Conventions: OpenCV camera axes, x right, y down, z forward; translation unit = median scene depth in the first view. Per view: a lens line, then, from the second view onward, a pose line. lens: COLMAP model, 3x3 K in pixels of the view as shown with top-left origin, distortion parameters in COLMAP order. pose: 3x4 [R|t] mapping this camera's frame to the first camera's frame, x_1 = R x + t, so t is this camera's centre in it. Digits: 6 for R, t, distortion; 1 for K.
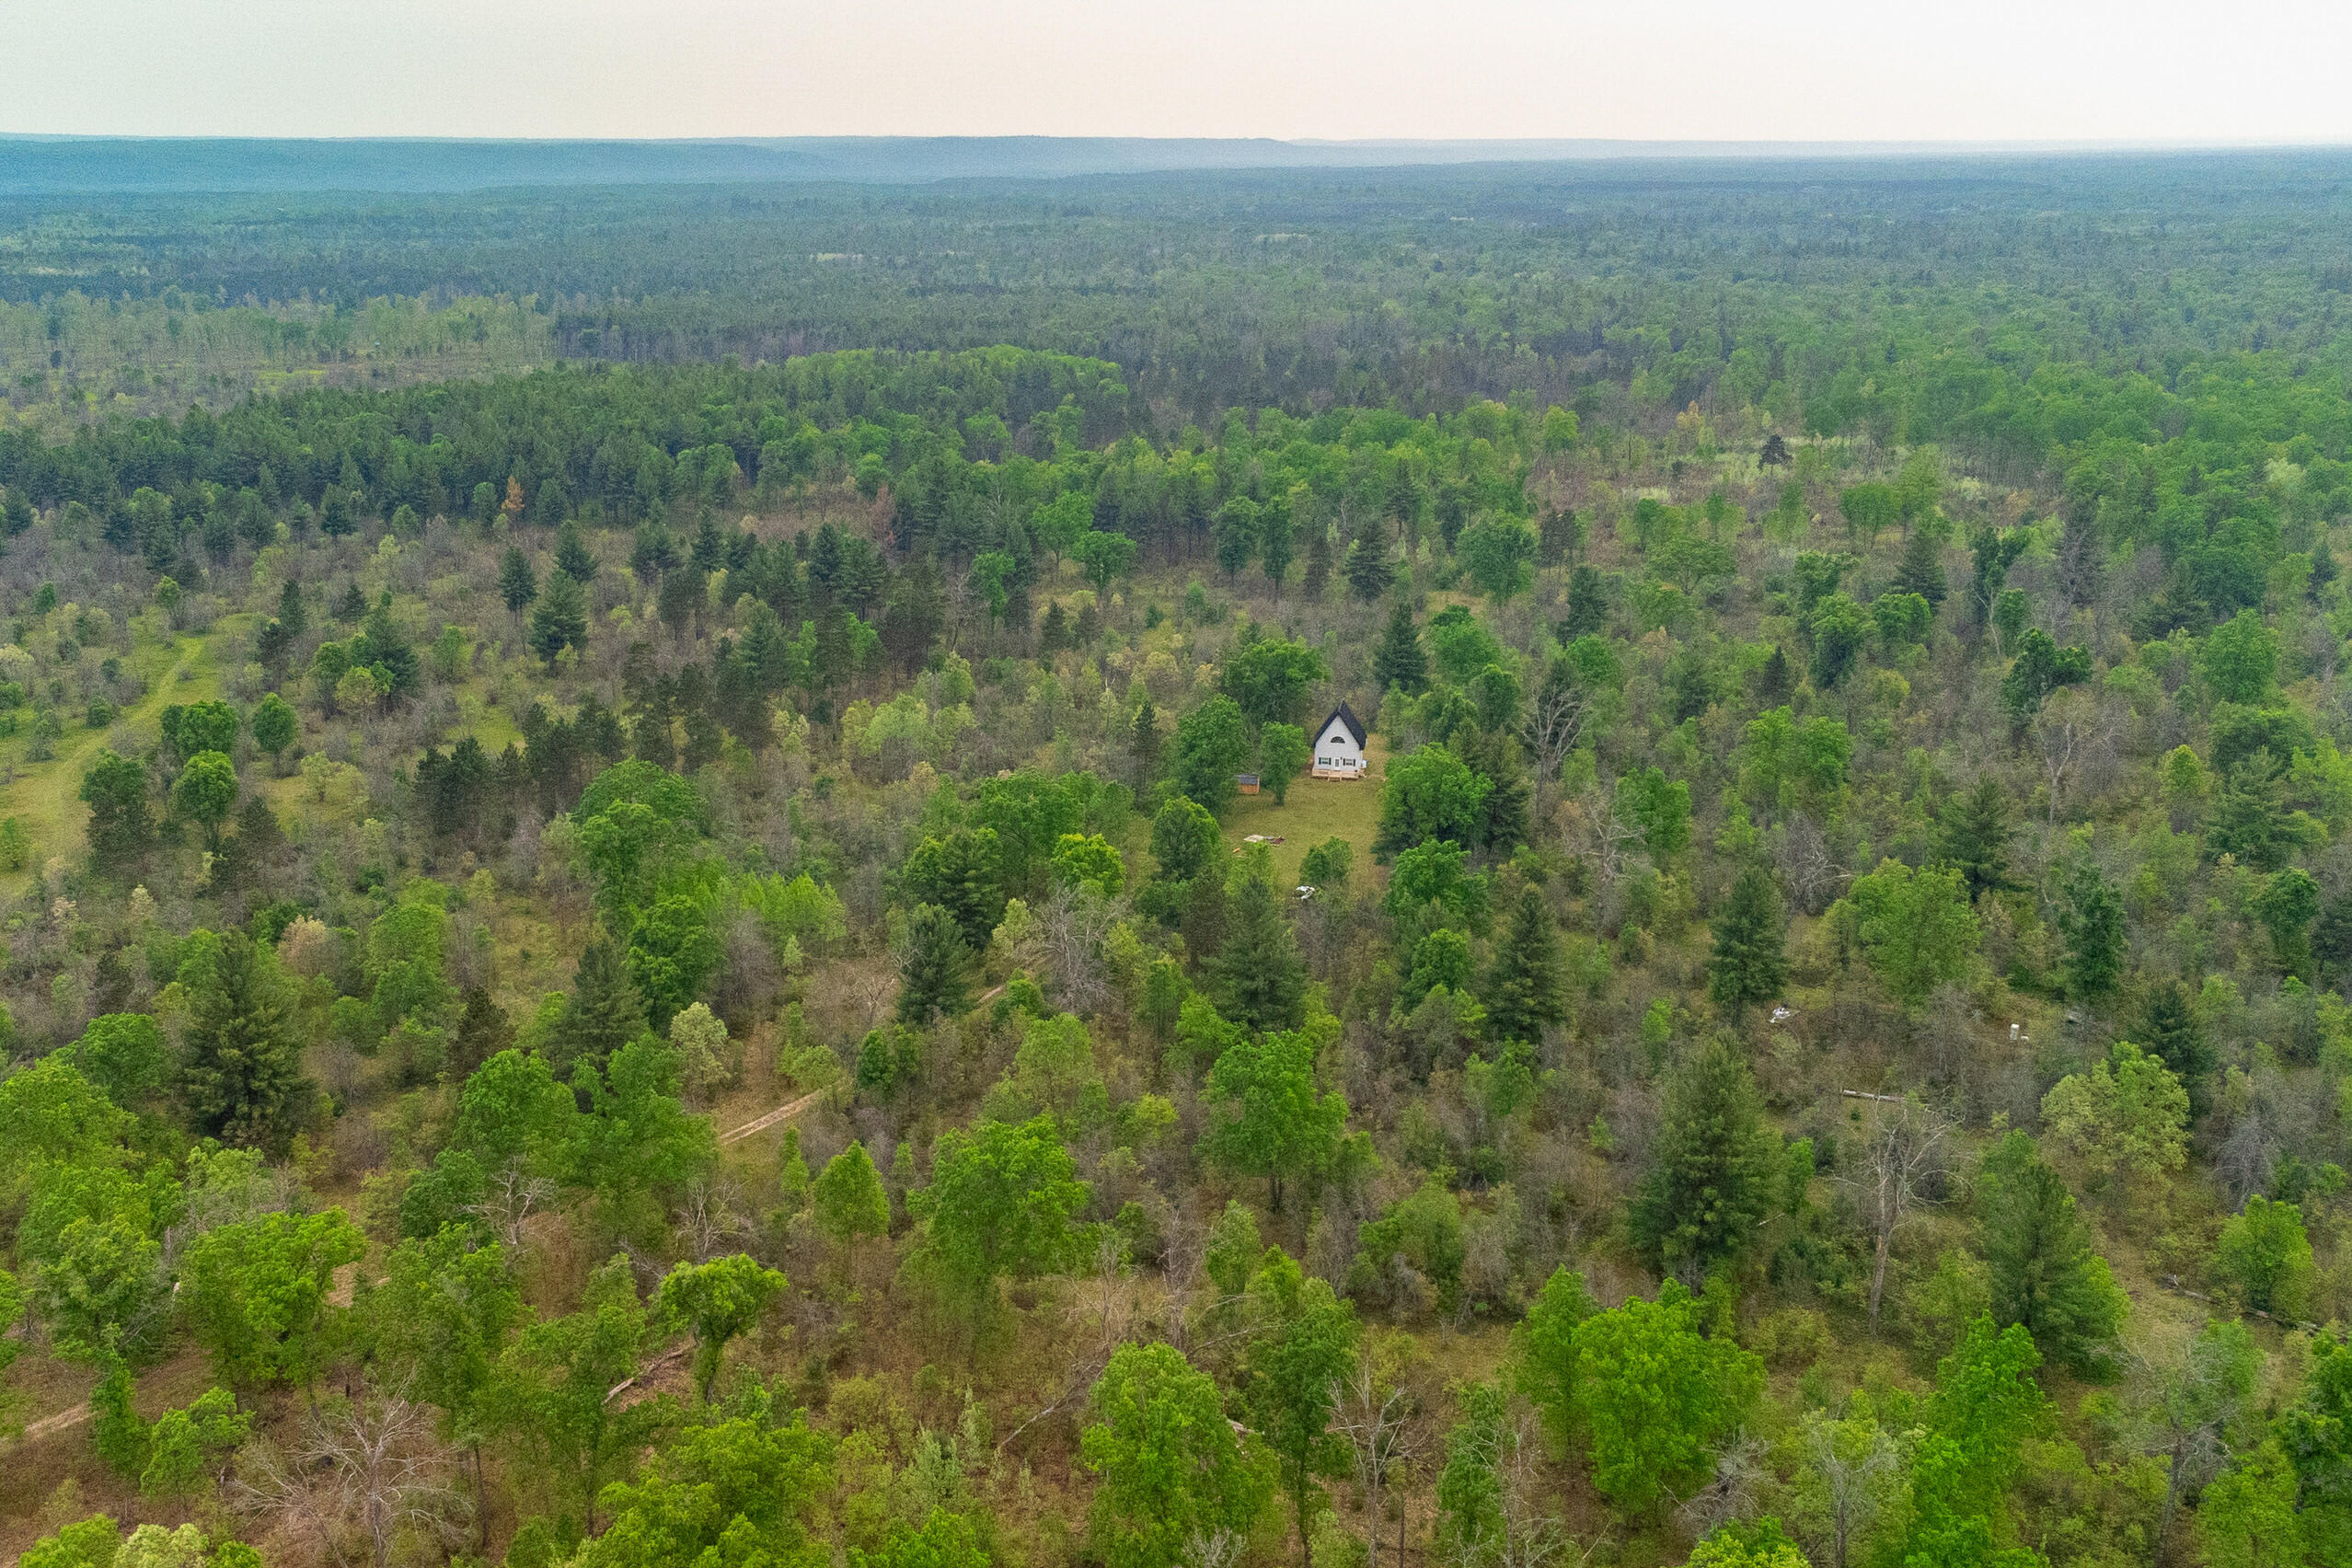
lens RADIAL K [[2043.5, 0, 1175.0], [0, 2043.5, 777.3], [0, 0, 1]] dist [0.057199, -0.072108]
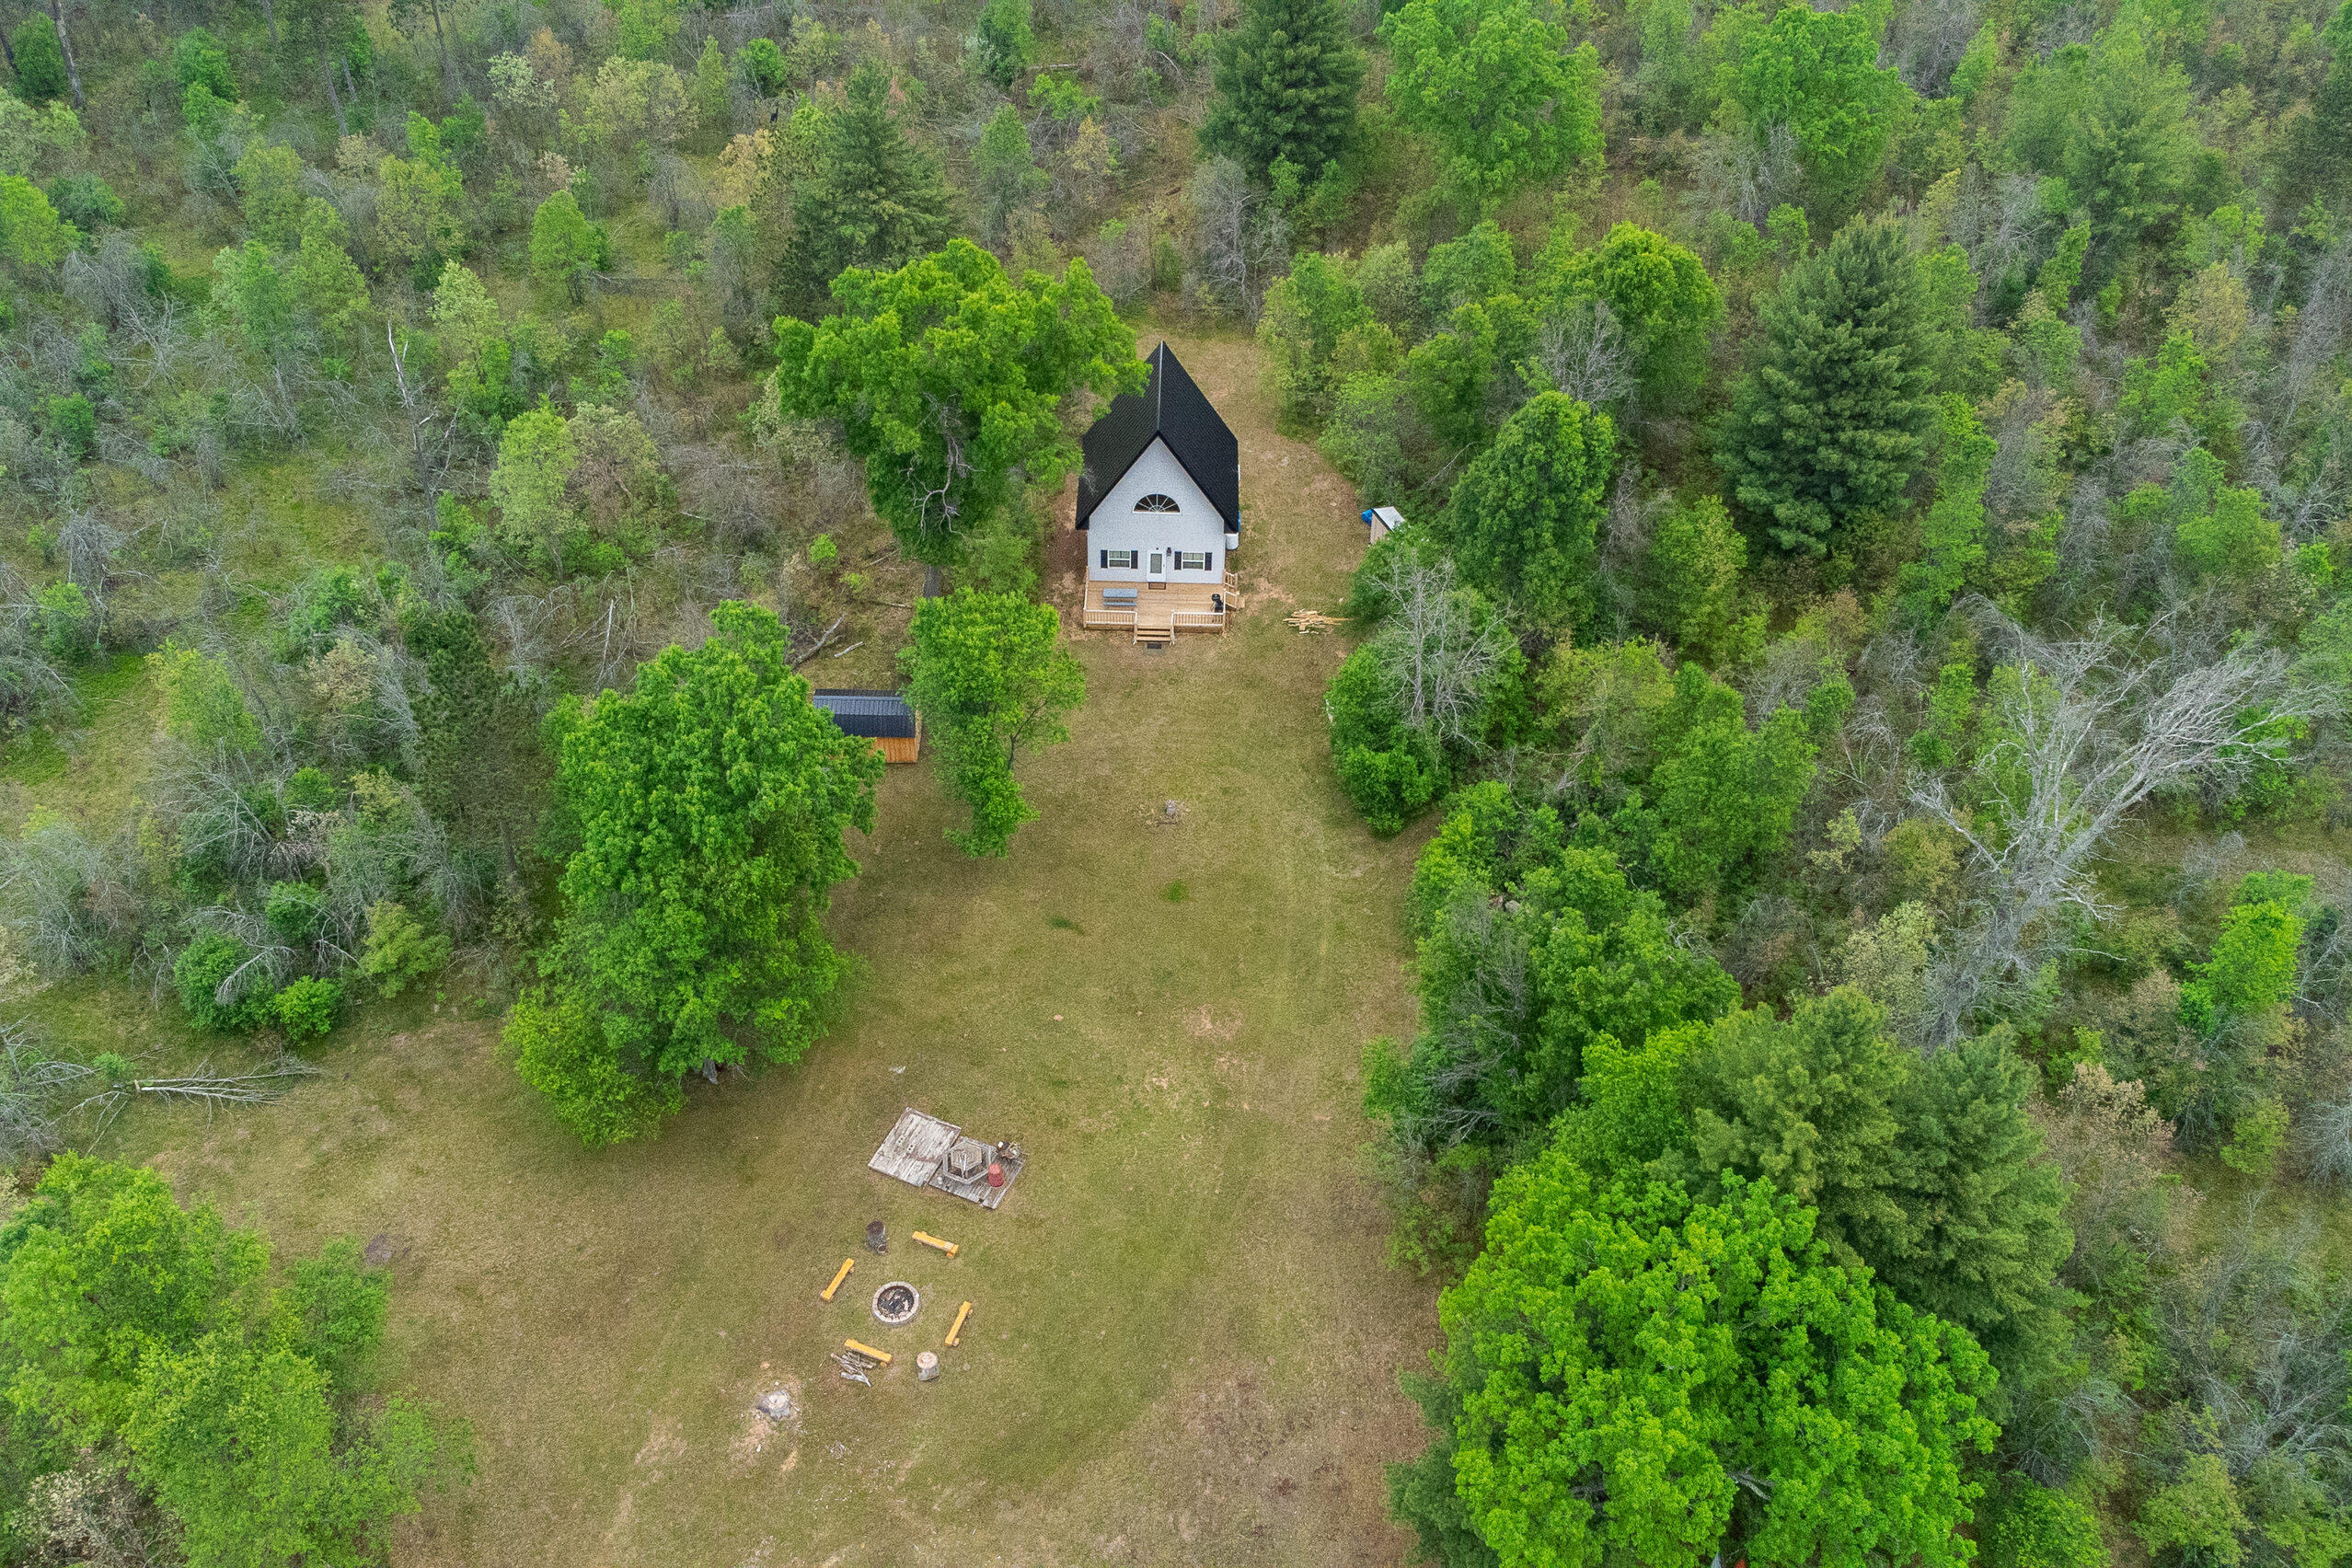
lens RADIAL K [[2043.5, 0, 1175.0], [0, 2043.5, 777.3], [0, 0, 1]] dist [0.057199, -0.072108]
pose [[0.990410, -0.087876, 0.106609, 0.033471], [0.031189, 0.893939, 0.447102, -0.093040], [-0.134591, -0.439490, 0.888107, 0.524054]]
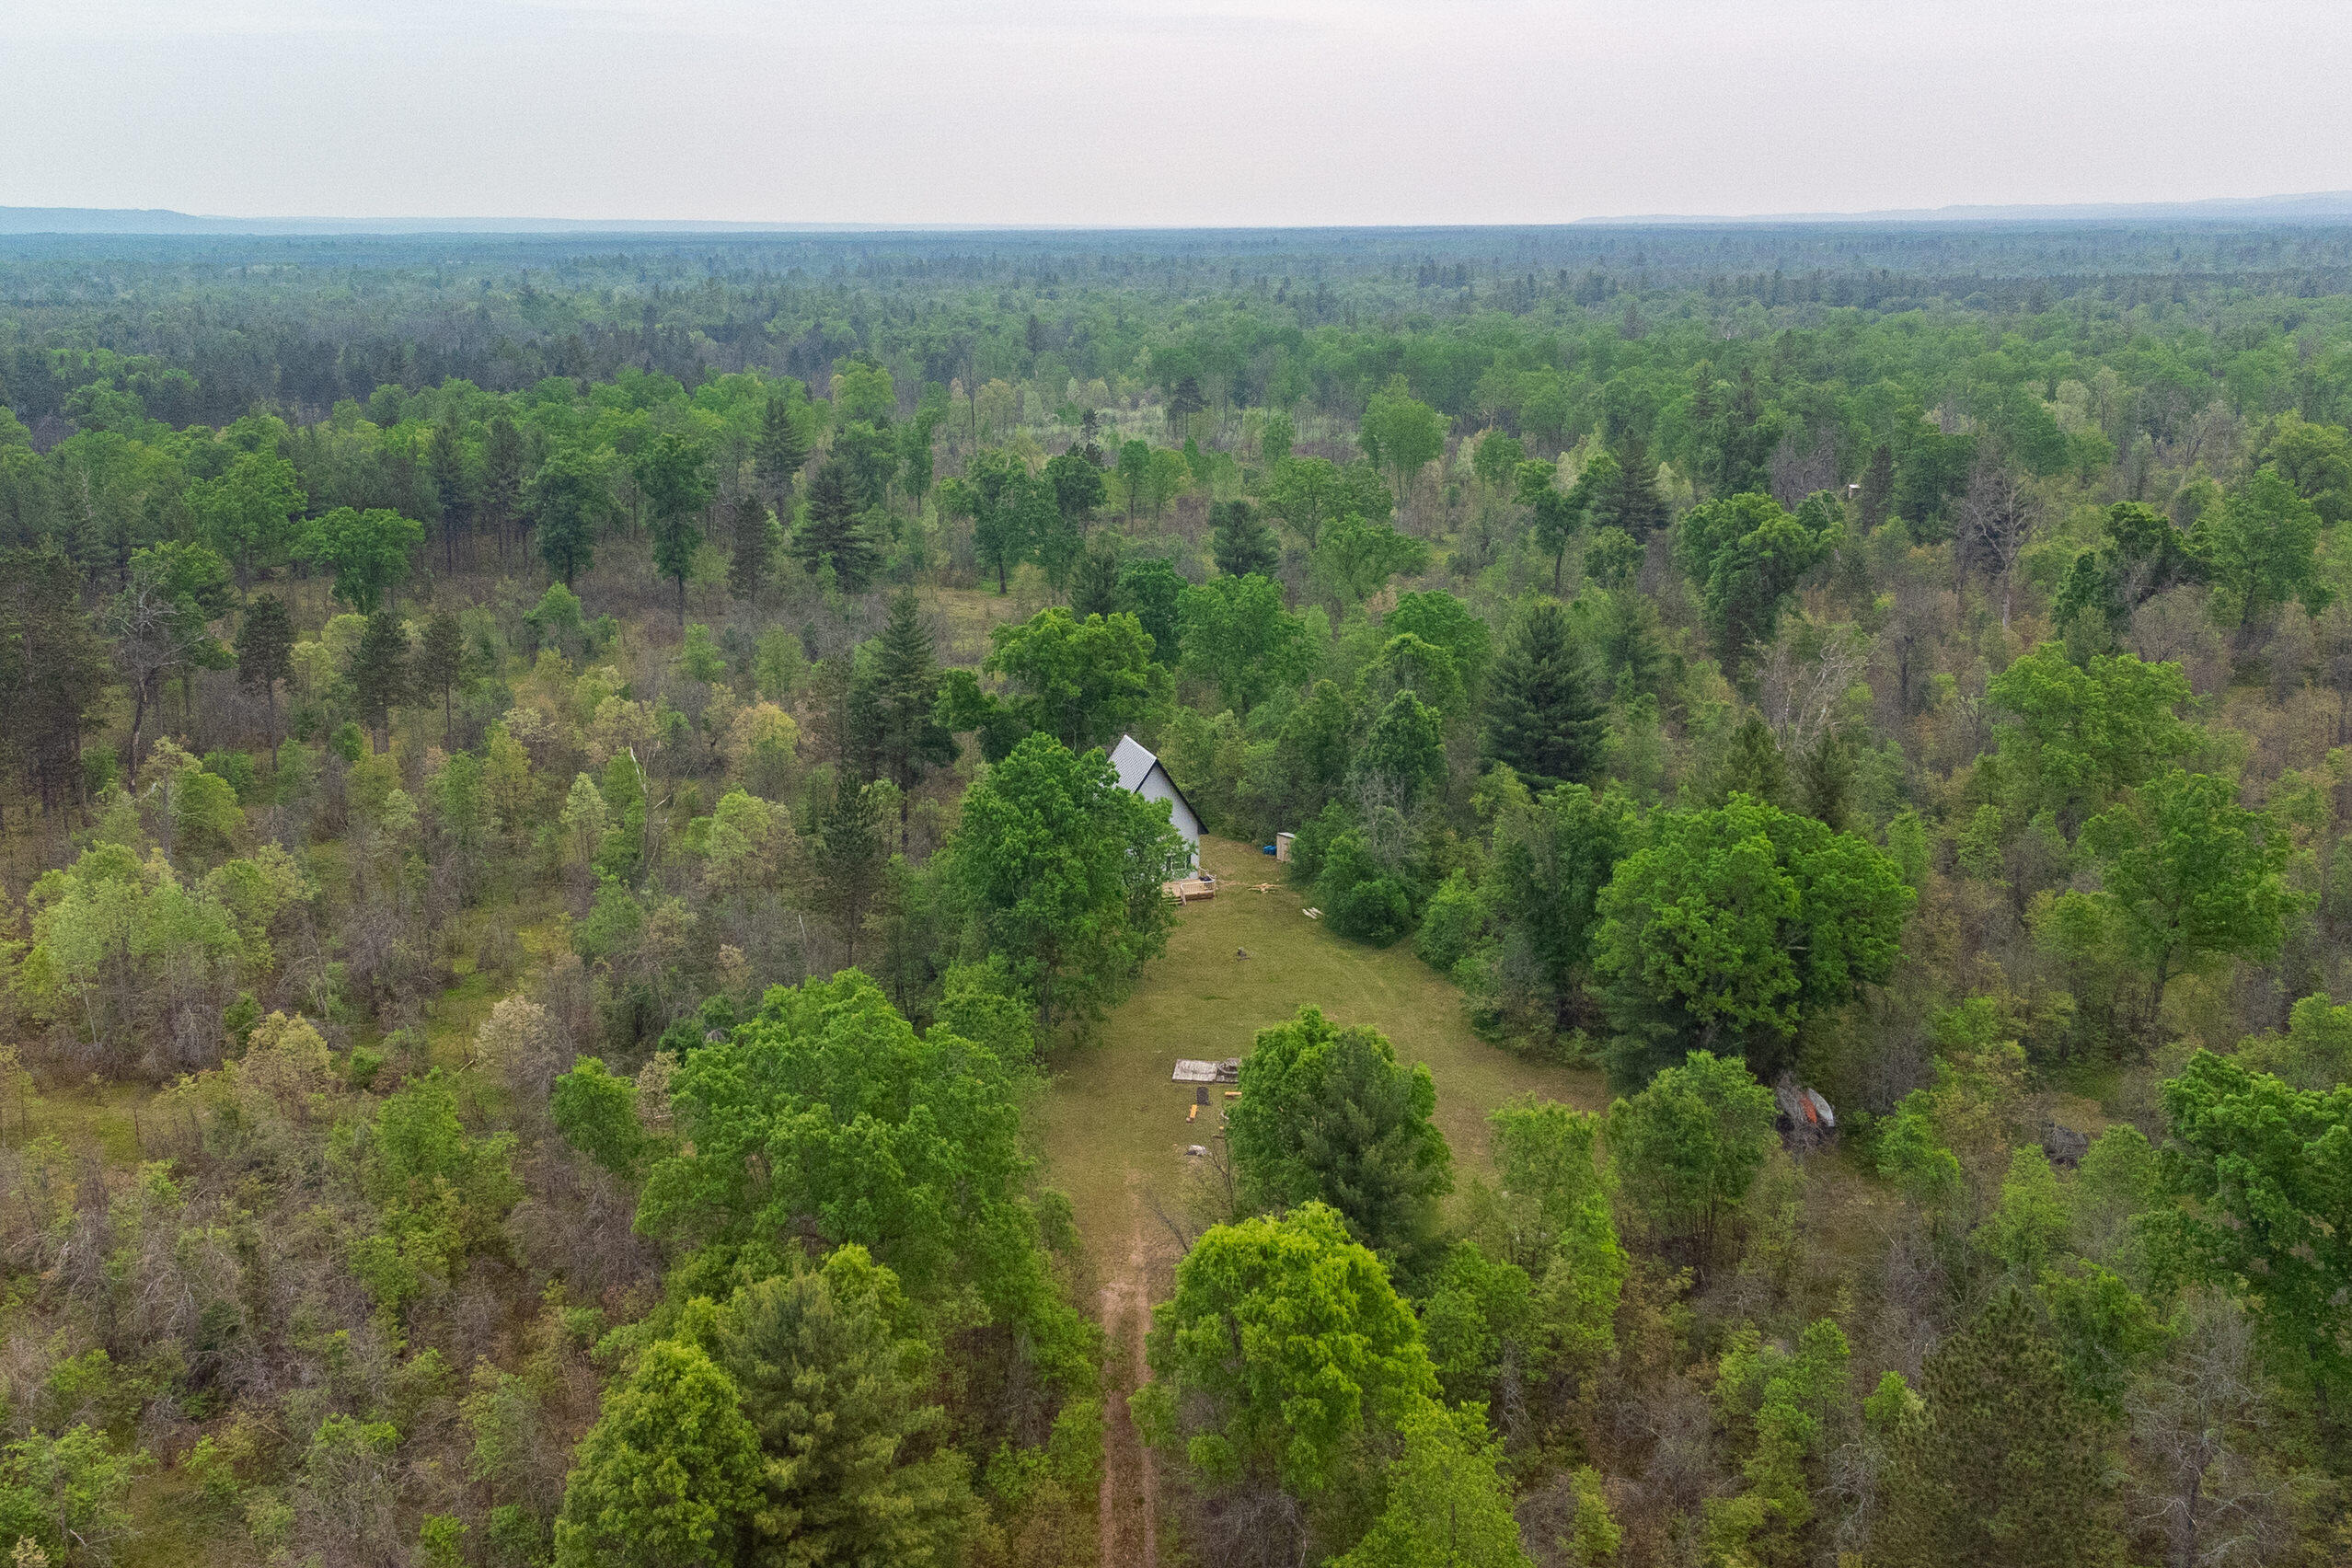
lens RADIAL K [[2141.8, 0, 1167.9], [0, 2141.8, 783.8], [0, 0, 1]] dist [0.119722, -0.287376]
pose [[0.897570, -0.115168, 0.425564, -0.096925], [0.130613, 0.991407, -0.007181, -0.016868], [-0.421080, 0.062029, 0.904900, 0.412510]]
